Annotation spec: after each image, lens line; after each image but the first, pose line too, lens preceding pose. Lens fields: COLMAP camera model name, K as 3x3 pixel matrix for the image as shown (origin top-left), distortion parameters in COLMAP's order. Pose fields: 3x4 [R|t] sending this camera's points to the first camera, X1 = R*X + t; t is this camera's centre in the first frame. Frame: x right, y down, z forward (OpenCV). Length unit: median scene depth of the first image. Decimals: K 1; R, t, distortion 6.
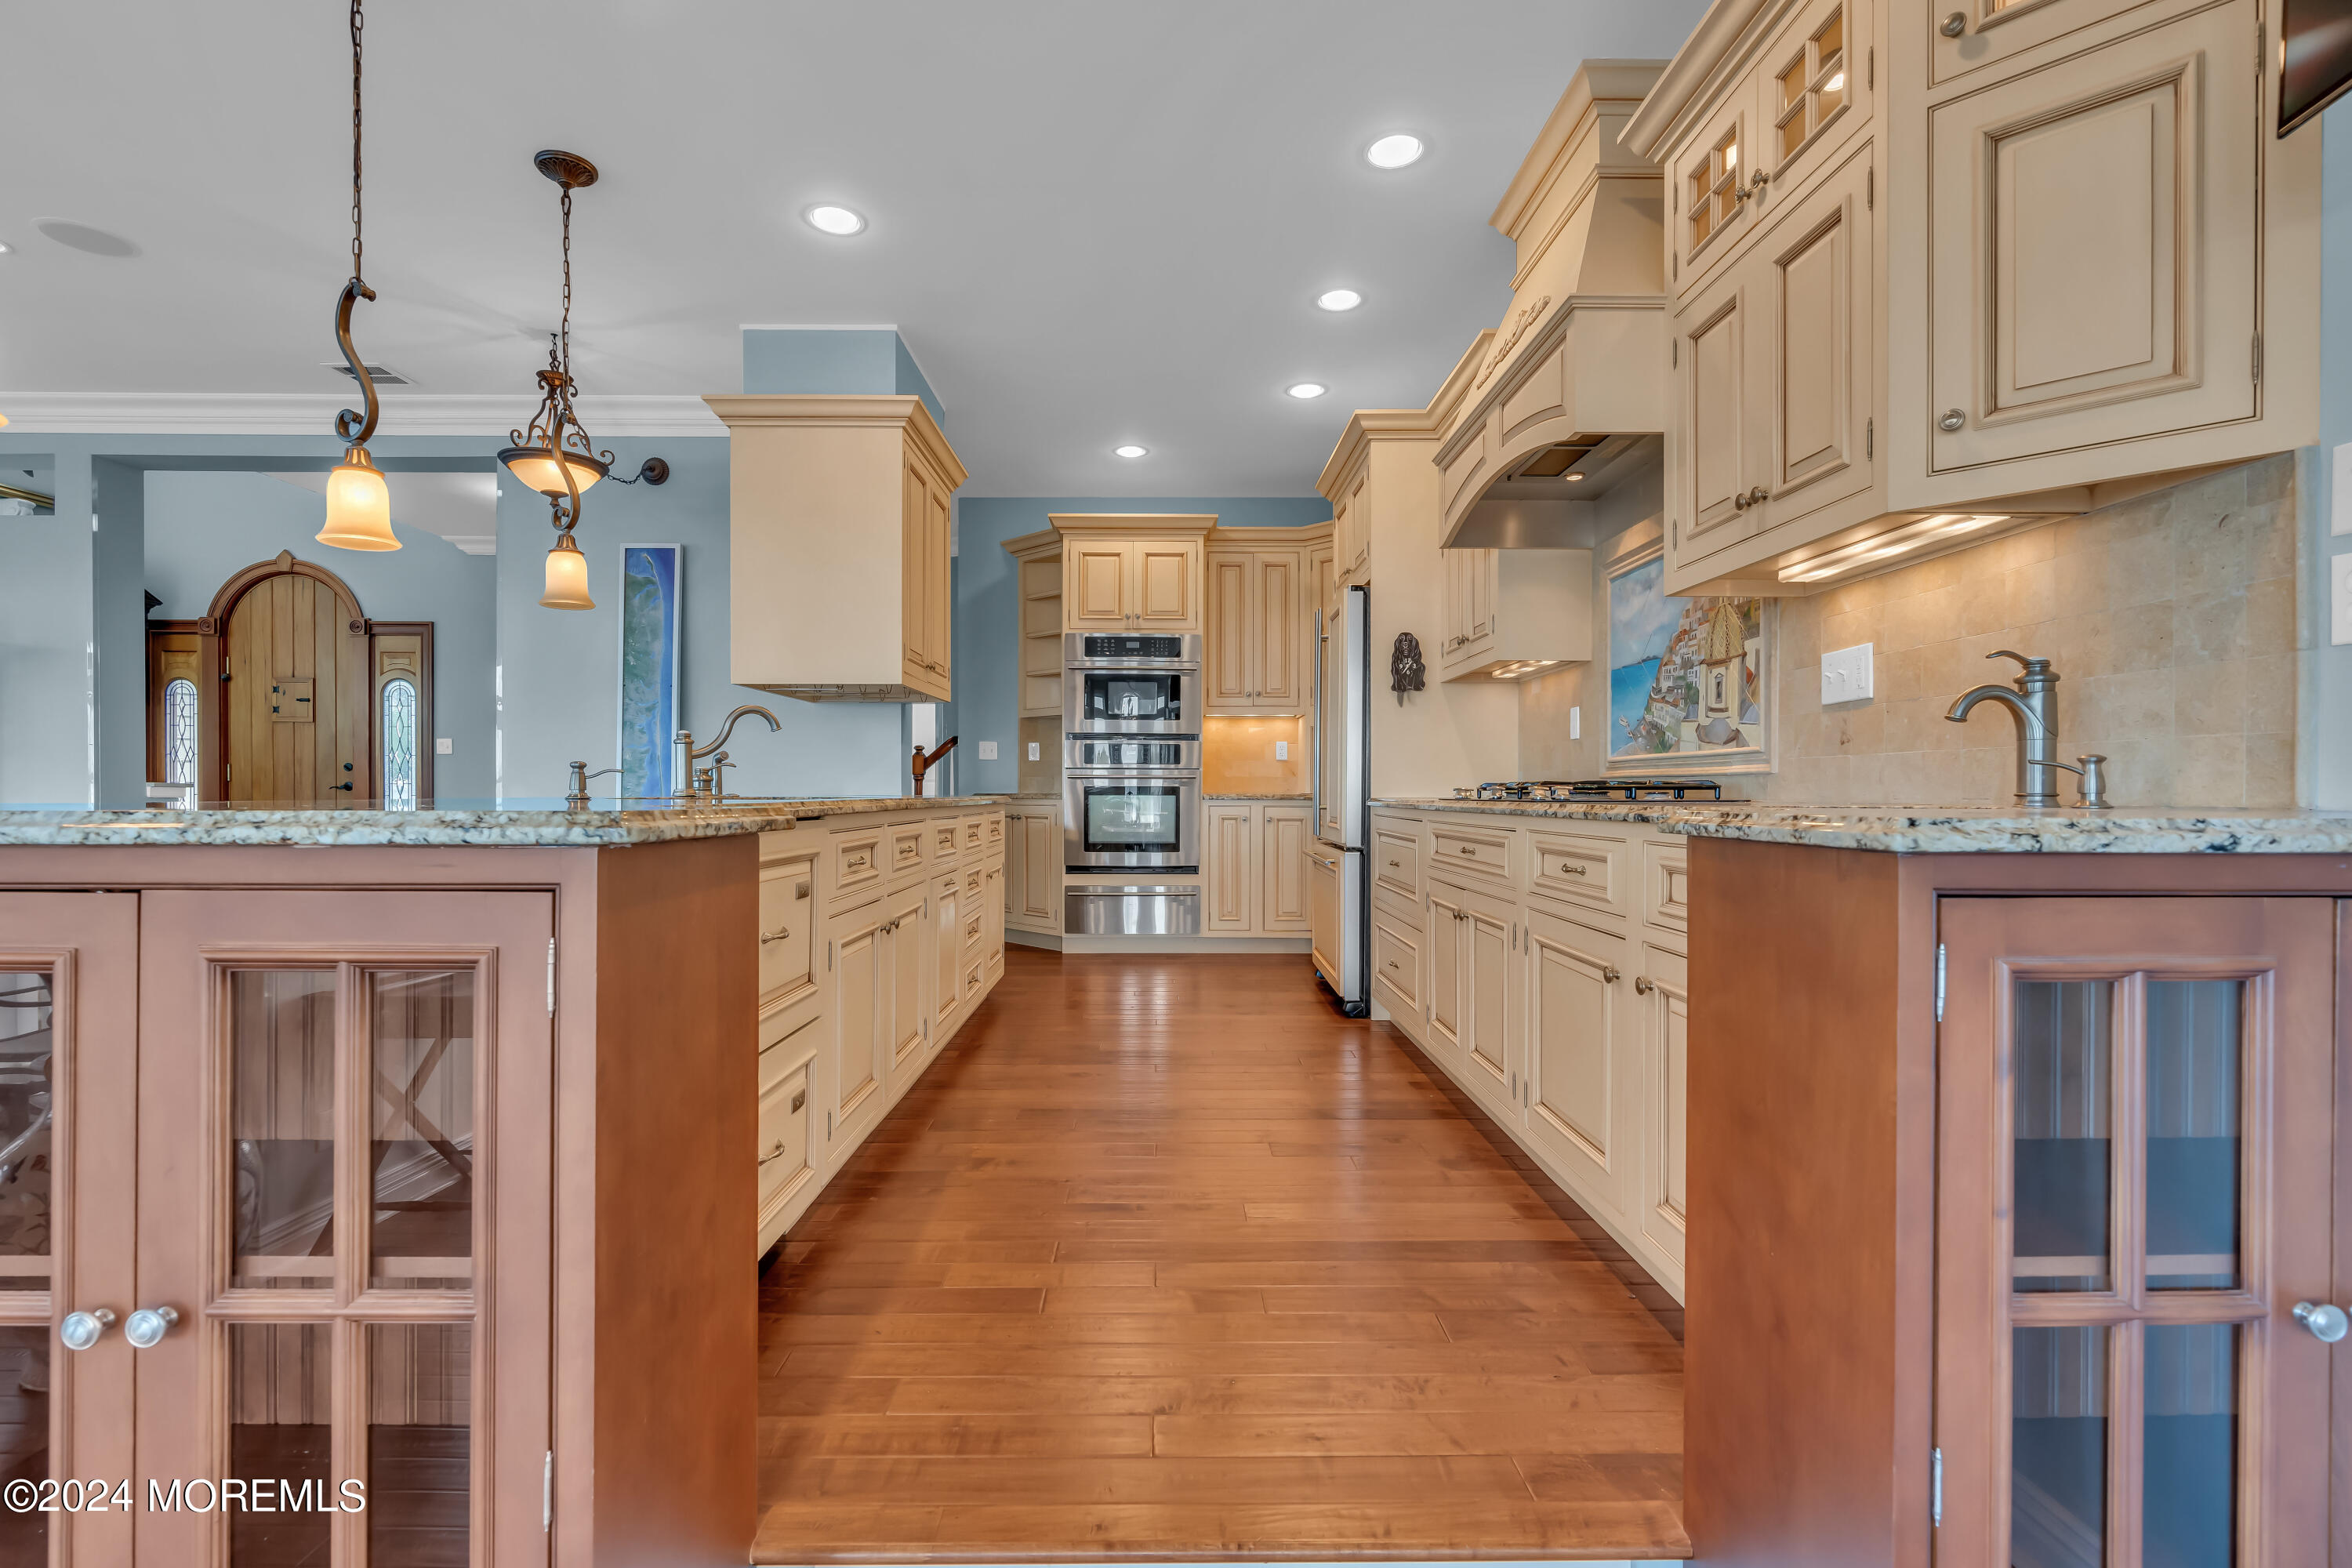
lens RADIAL K [[1054.8, 0, 1180.5], [0, 1054.8, 782.8], [0, 0, 1]] dist [-0.002542, 0.000152]
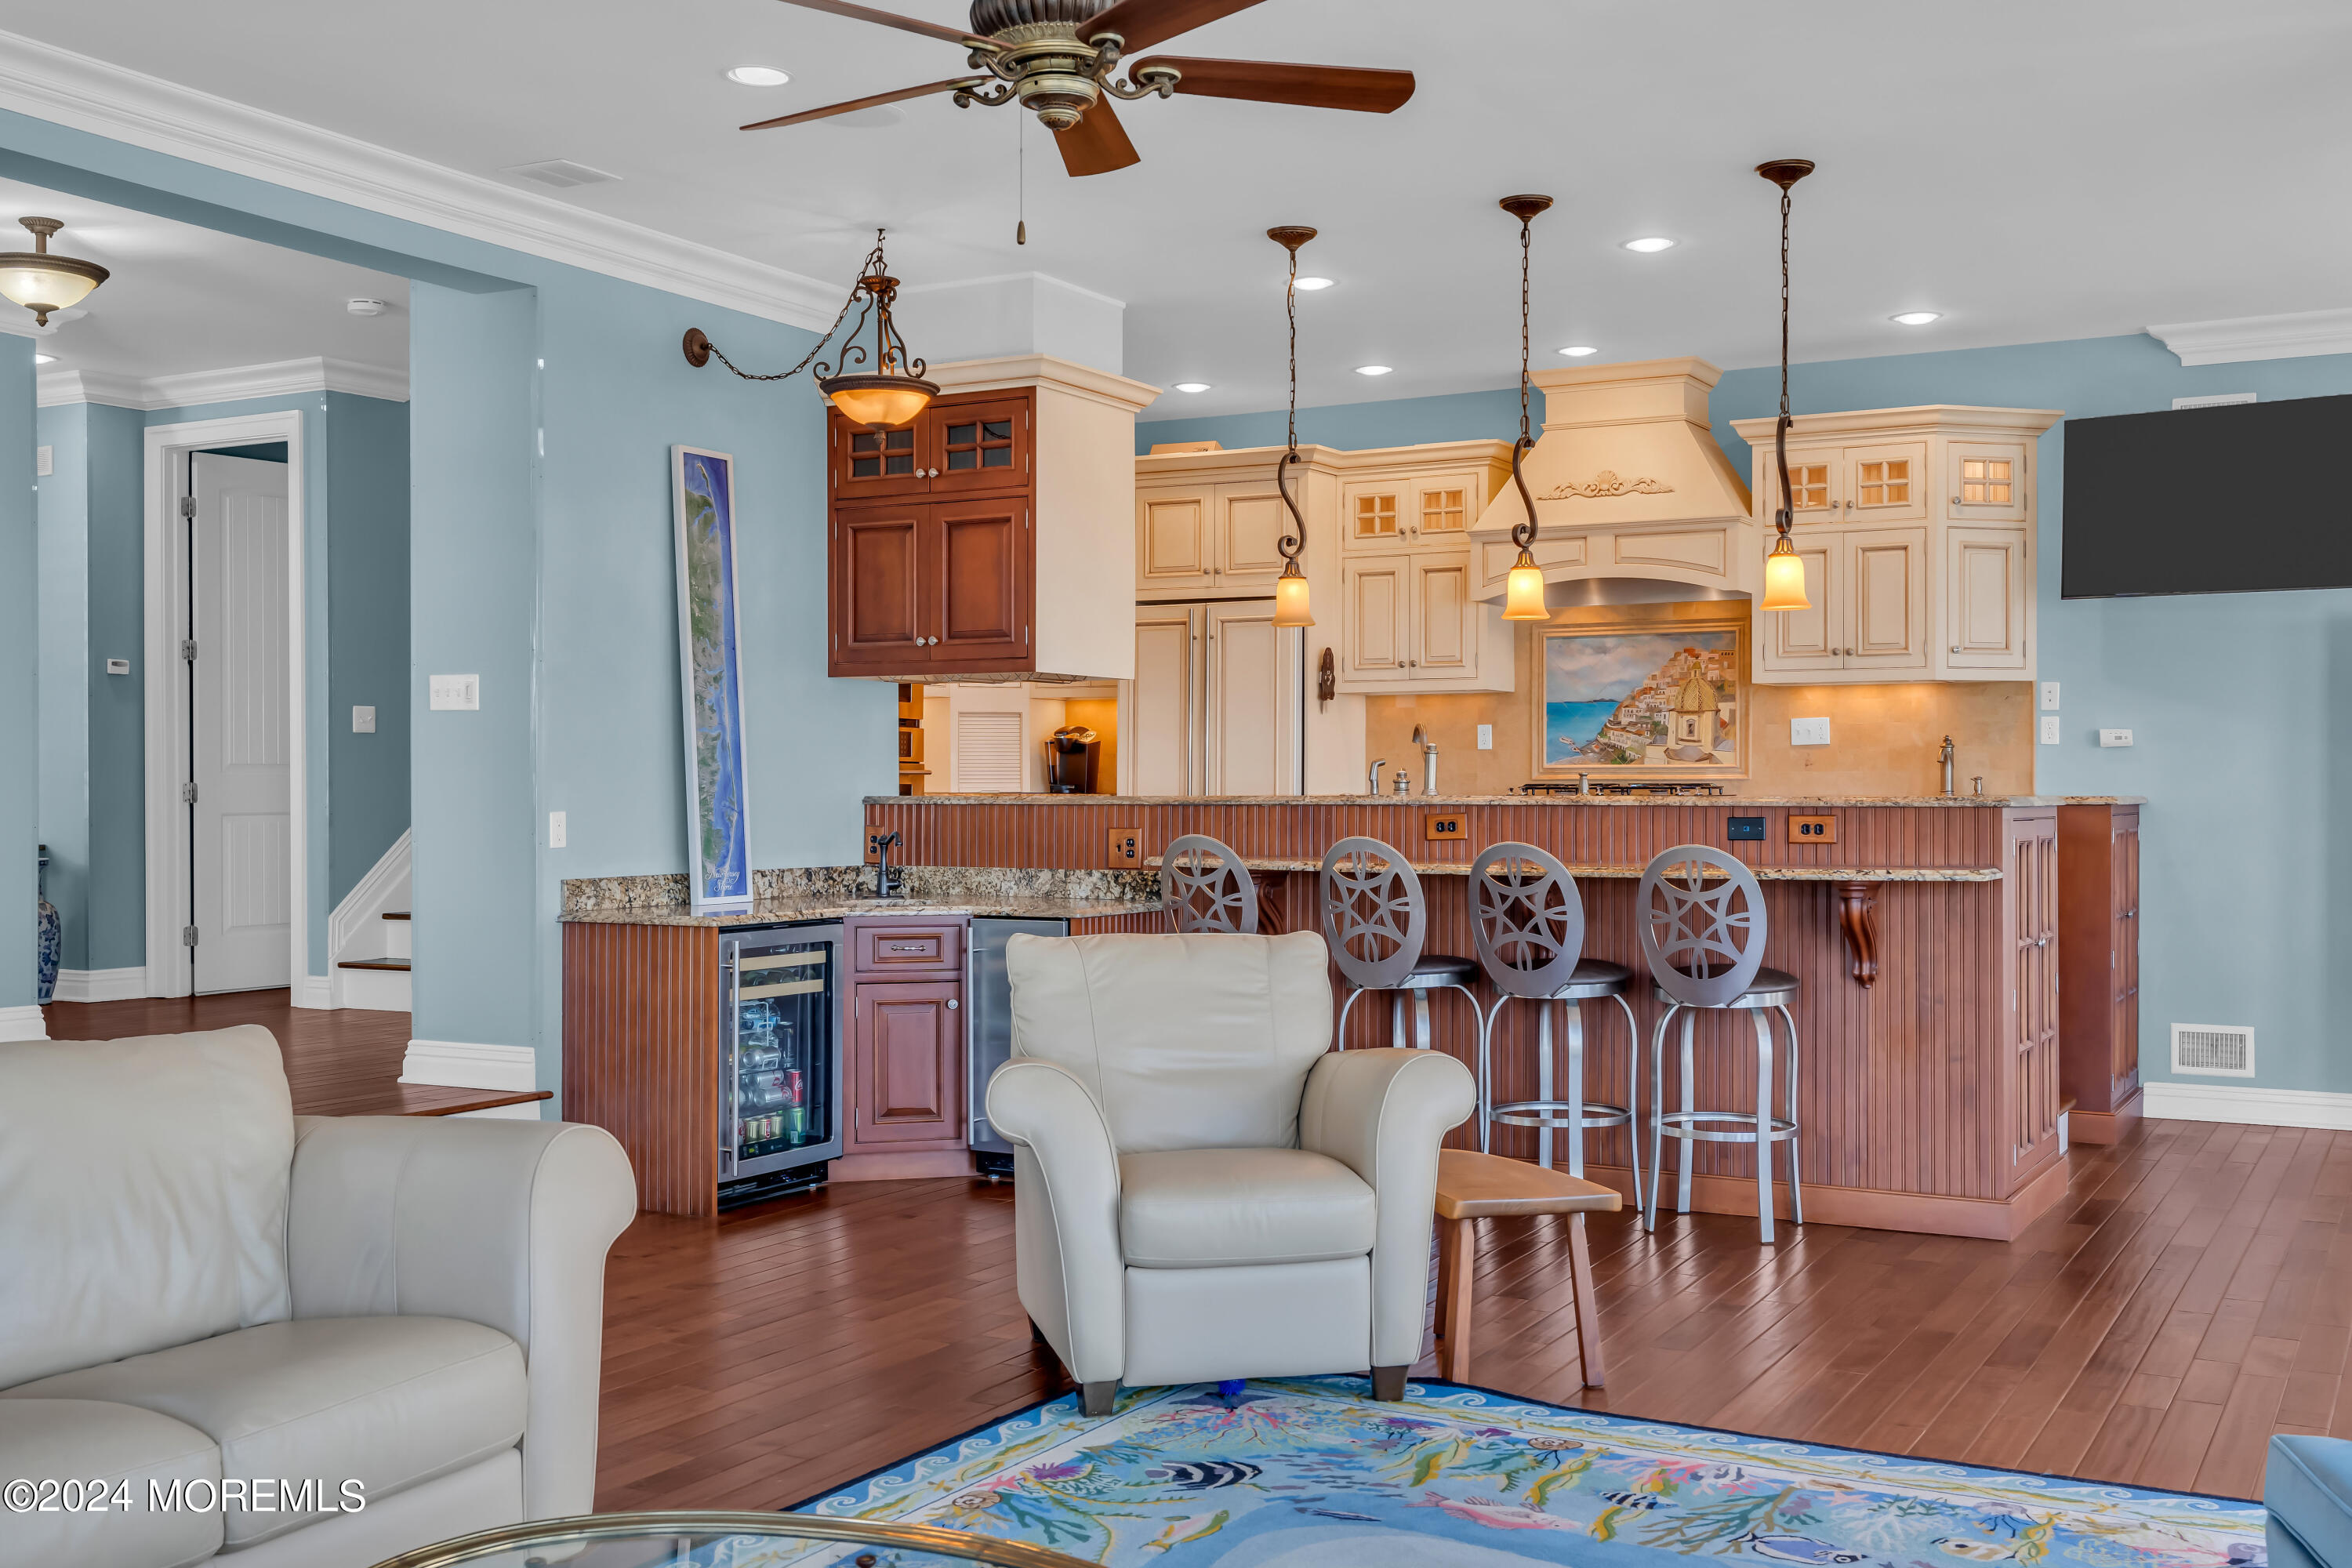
lens RADIAL K [[2287.8, 0, 1179.3], [0, 2287.8, 790.5], [0, 0, 1]] dist [0.020891, 0.000000]
pose [[0.511924, -0.001546, 0.859029, -2.924934], [-0.006077, 0.999967, 0.005422, -0.005179], [-0.859009, -0.007996, 0.511898, -0.155443]]
